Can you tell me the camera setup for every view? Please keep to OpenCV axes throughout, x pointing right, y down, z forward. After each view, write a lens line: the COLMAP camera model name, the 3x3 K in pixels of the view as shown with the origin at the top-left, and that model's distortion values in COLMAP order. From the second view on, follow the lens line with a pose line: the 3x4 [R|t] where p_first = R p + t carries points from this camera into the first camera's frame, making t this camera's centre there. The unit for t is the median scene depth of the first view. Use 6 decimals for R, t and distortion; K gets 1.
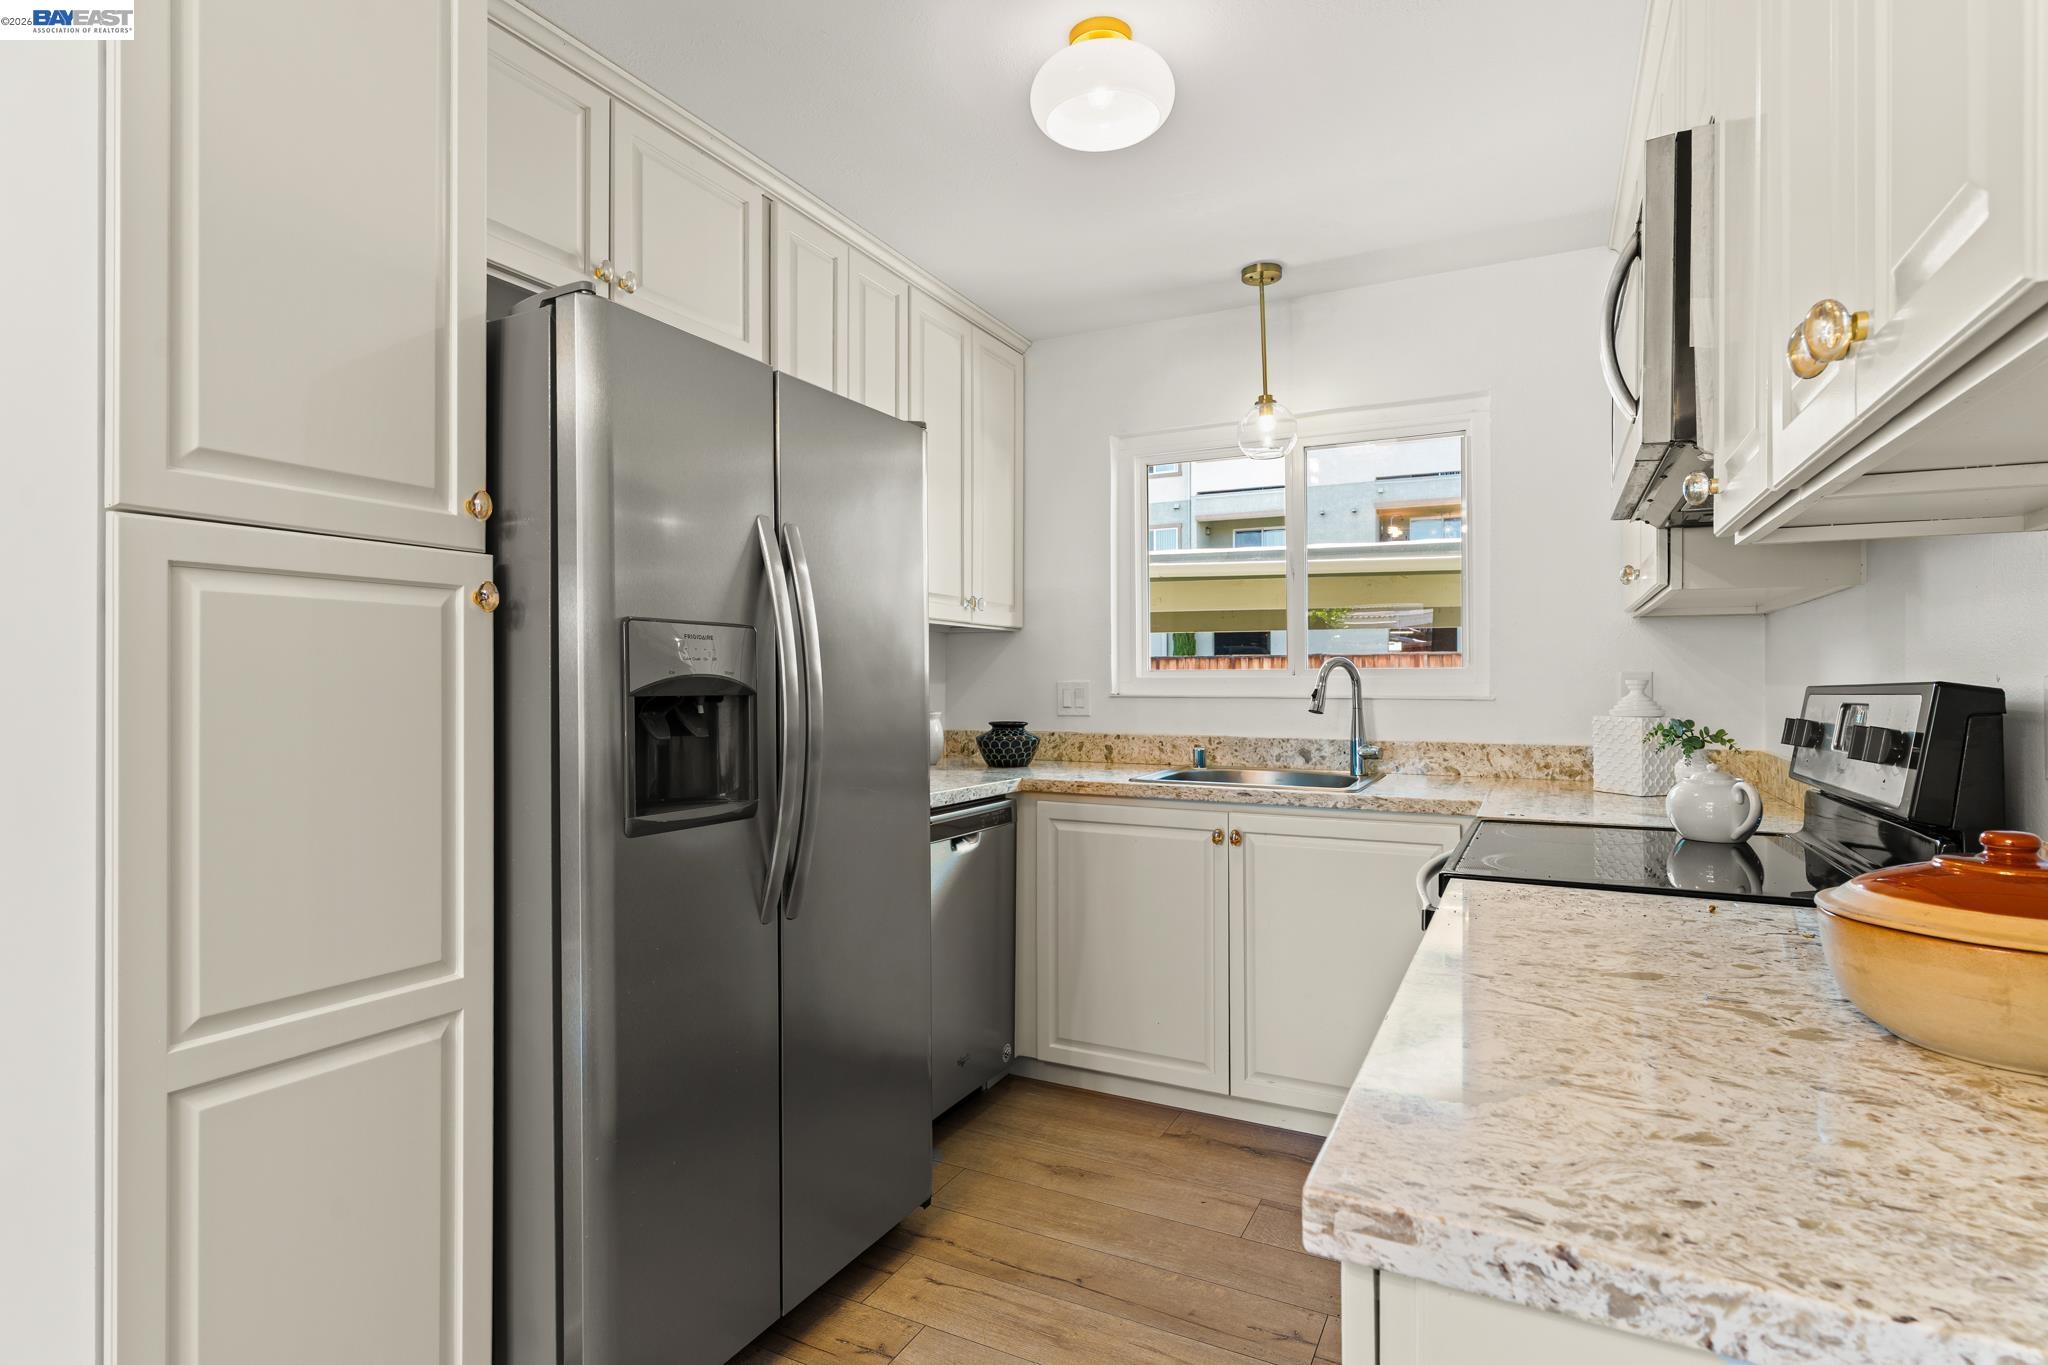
lens RADIAL K [[1013.4, 0, 1029.1], [0, 1013.4, 686.7], [0, 0, 1]] dist [-0.004655, -0.000549]
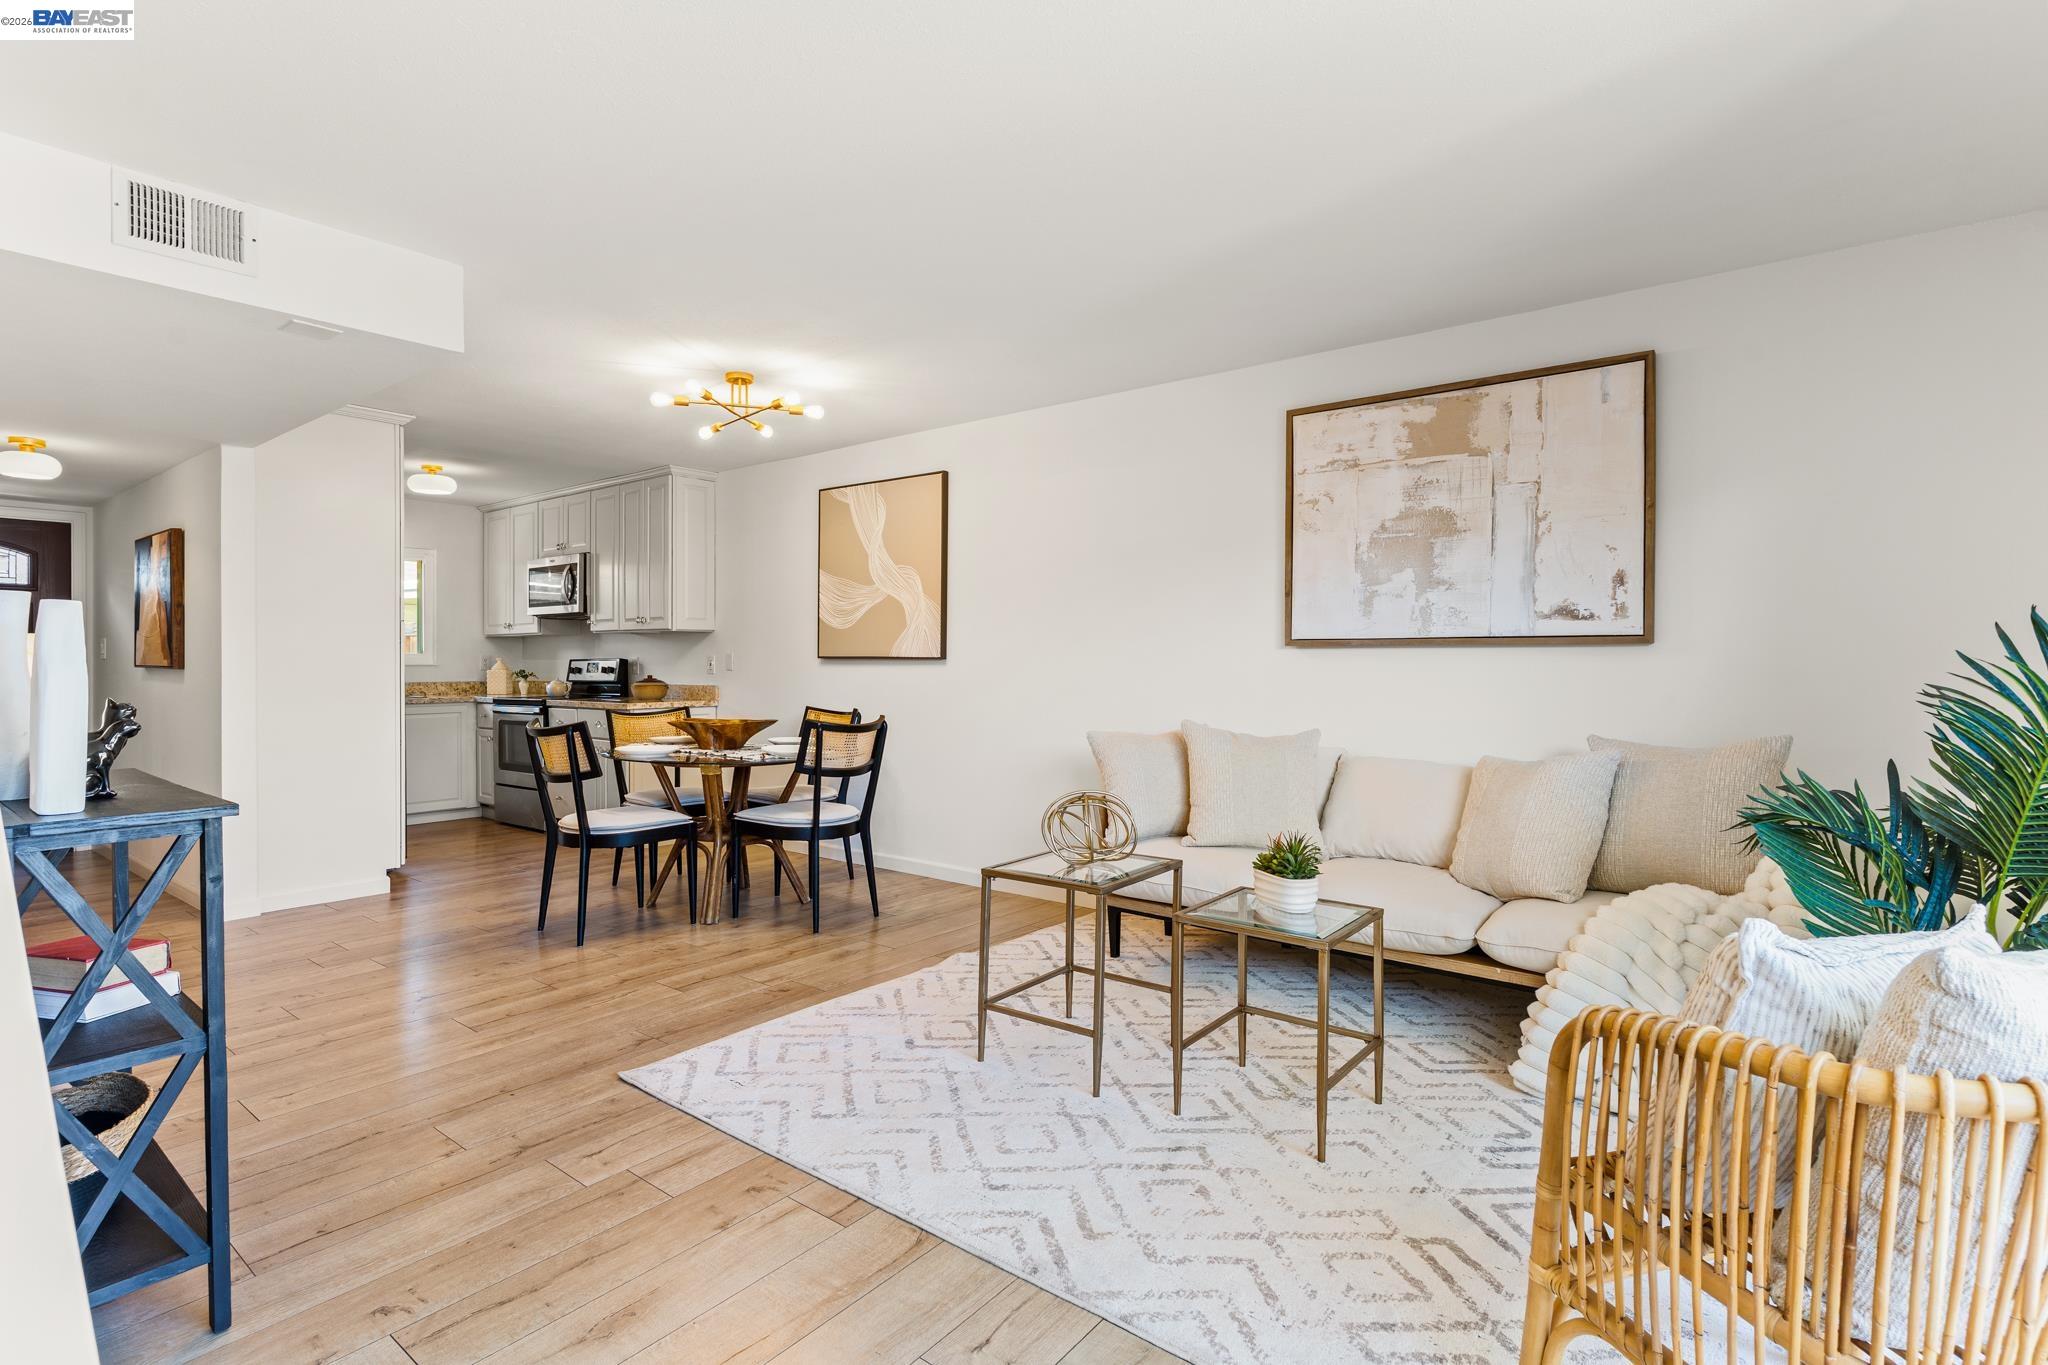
lens RADIAL K [[990.5, 0, 1004.0], [0, 990.5, 655.6], [0, 0, 1]] dist [-0.005020, 0.004284]
pose [[0.199300, 0.010701, 0.979880, -1.727864], [-0.000703, 0.999942, -0.010778, 0.015828], [-0.979938, 0.001459, 0.199296, -0.932126]]
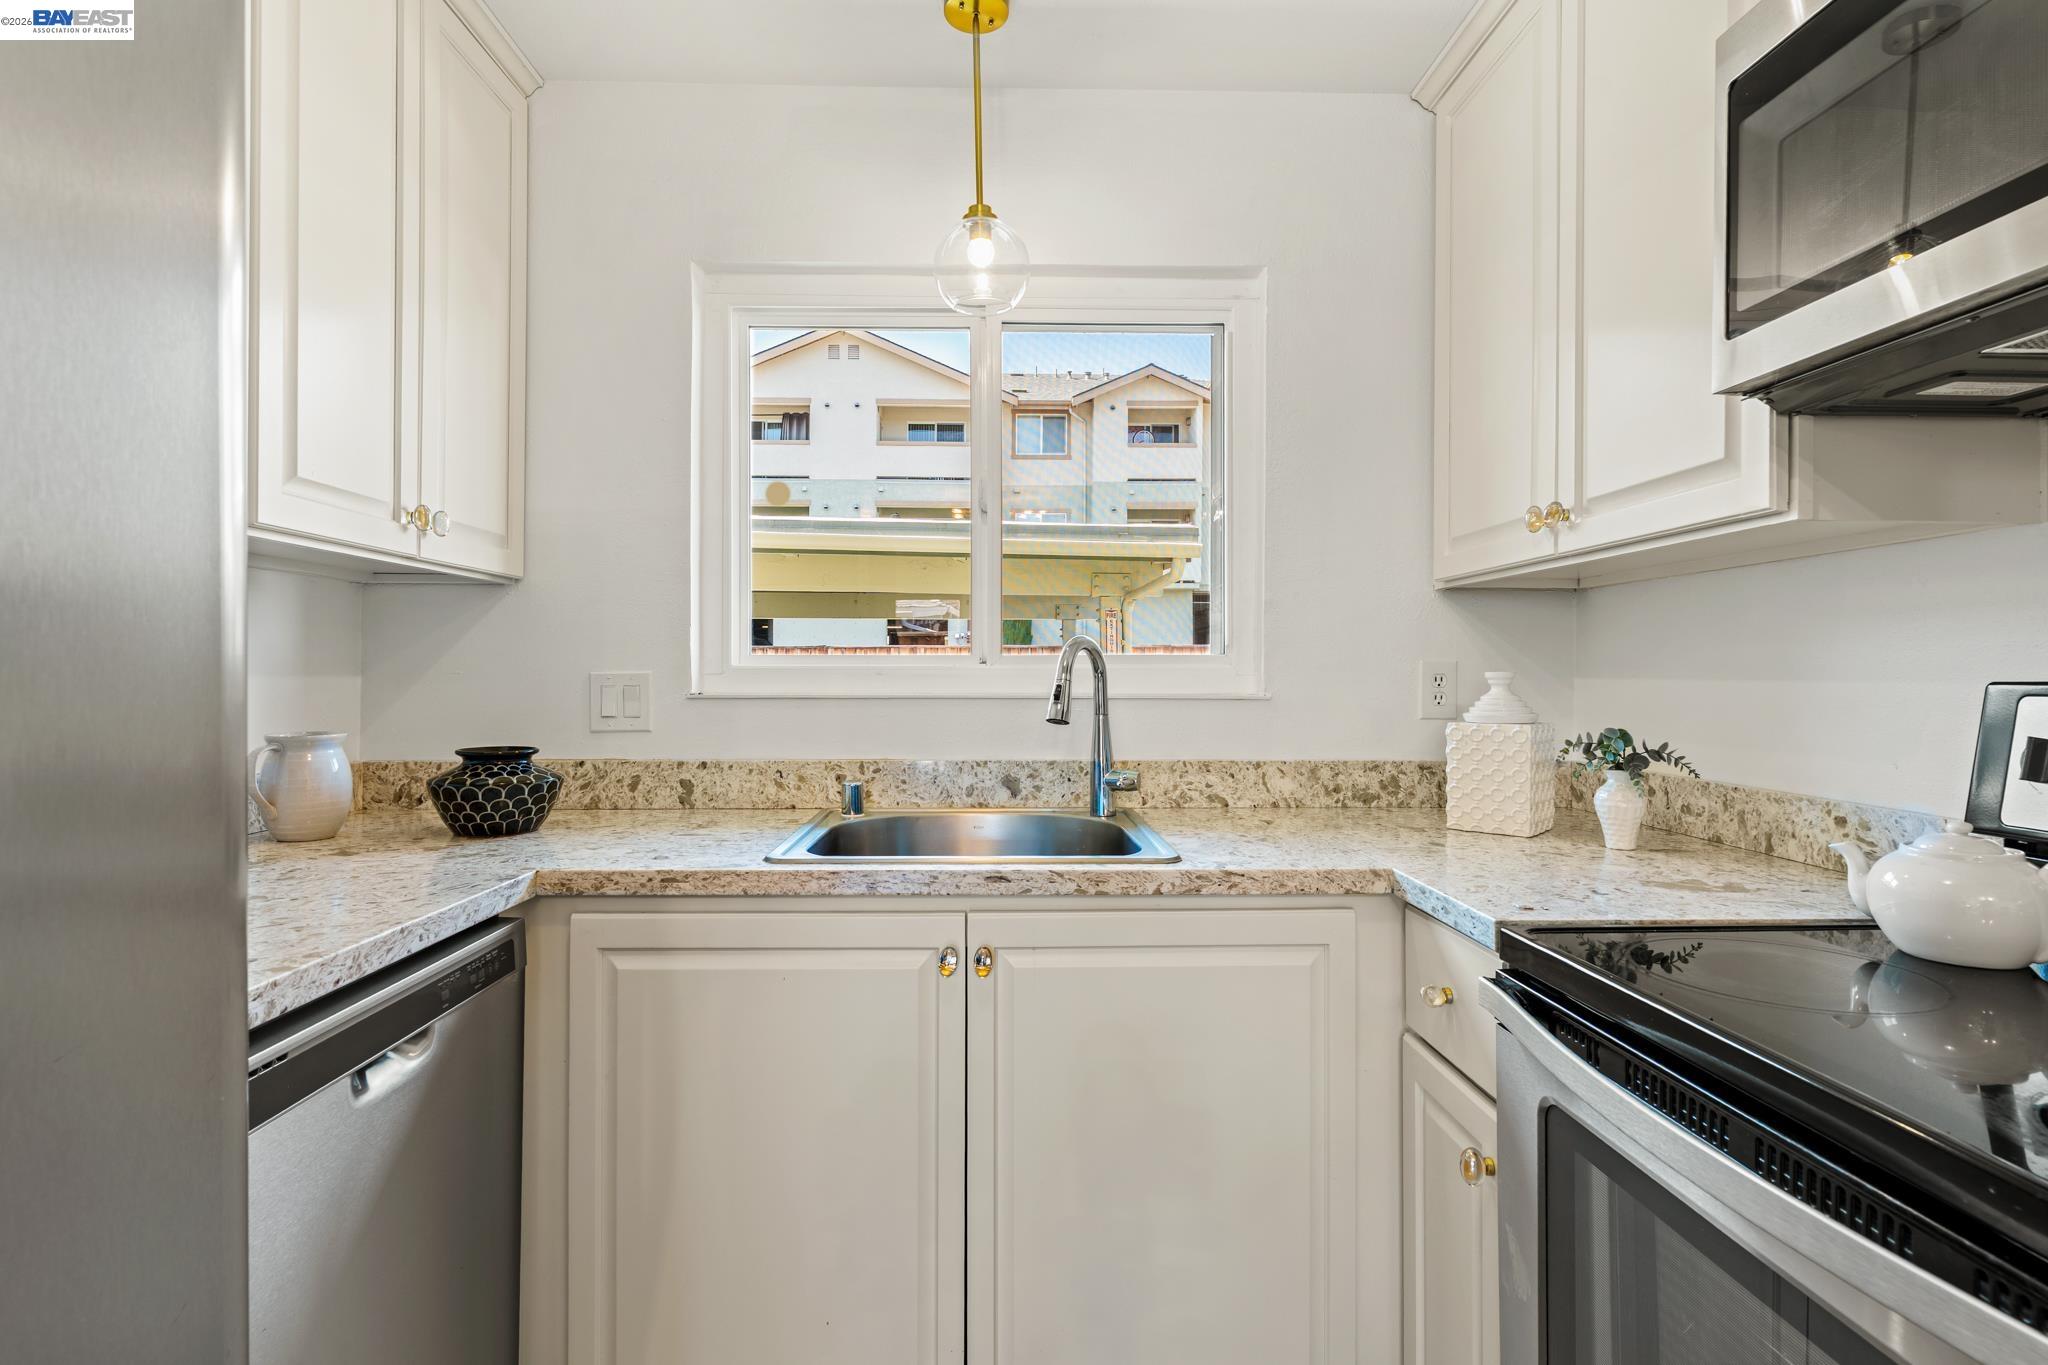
lens RADIAL K [[990.5, 0, 1023.9], [0, 990.5, 668.1], [0, 0, 1]] dist [-0.005020, 0.004284]
pose [[0.881795, 0.004394, 0.471613, -0.024338], [0.000441, 0.999948, -0.010141, -0.001865], [-0.471633, 0.009151, 0.881747, 0.457332]]
